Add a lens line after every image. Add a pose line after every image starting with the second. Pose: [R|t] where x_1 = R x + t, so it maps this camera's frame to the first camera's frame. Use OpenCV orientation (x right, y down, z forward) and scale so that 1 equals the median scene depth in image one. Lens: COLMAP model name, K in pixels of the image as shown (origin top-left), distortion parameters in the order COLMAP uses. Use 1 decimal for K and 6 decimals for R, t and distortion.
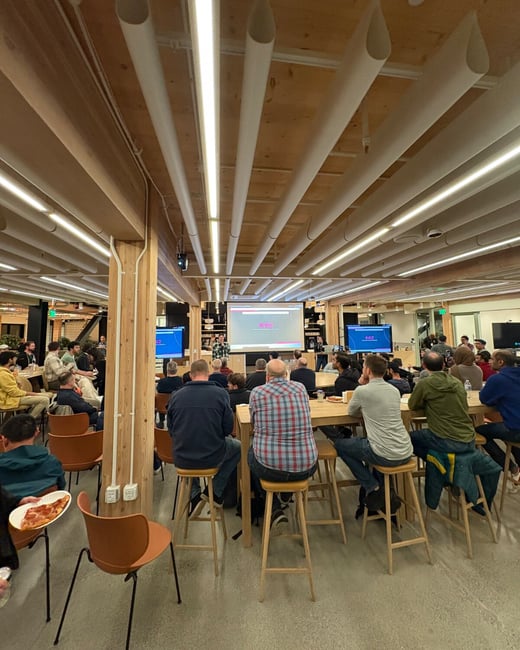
lens RADIAL K [[273.5, 0, 259.5], [0, 273.5, 303.4], [0, 0, 1]] dist [0.001034, -0.000083]
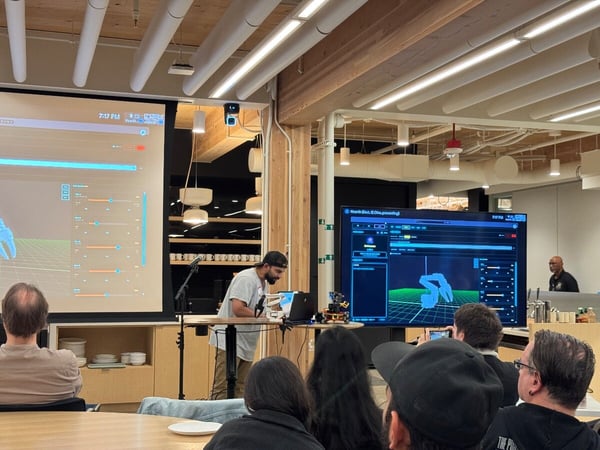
lens RADIAL K [[835.7, 0, 300.0], [0, 835.7, 225.0], [0, 0, 1]] dist [0.132715, -0.141048]
pose [[0.986751, 0.034940, 0.158434, 0.158534], [-0.040589, 0.998645, 0.032563, 0.068519], [-0.157081, -0.038562, 0.986833, 0.277582]]
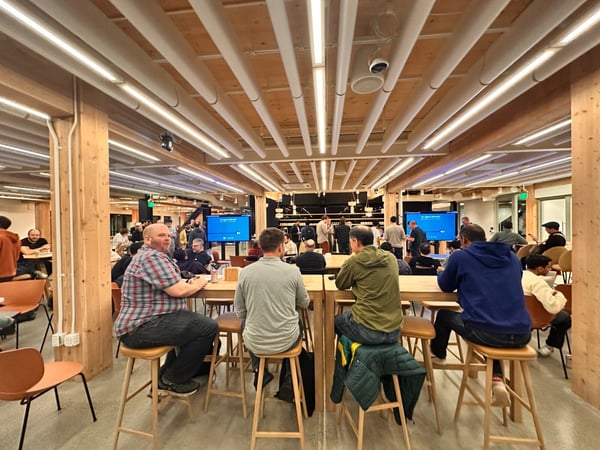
lens RADIAL K [[237.2, 0, 300.0], [0, 237.2, 225.0], [0, 0, 1]] dist [-0.000200, -0.000192]
pose [[0.968300, 0.003427, -0.249766, 0.157644], [0.022357, 0.994704, 0.100325, 0.028685], [0.248787, -0.102729, 0.963095, 0.072758]]
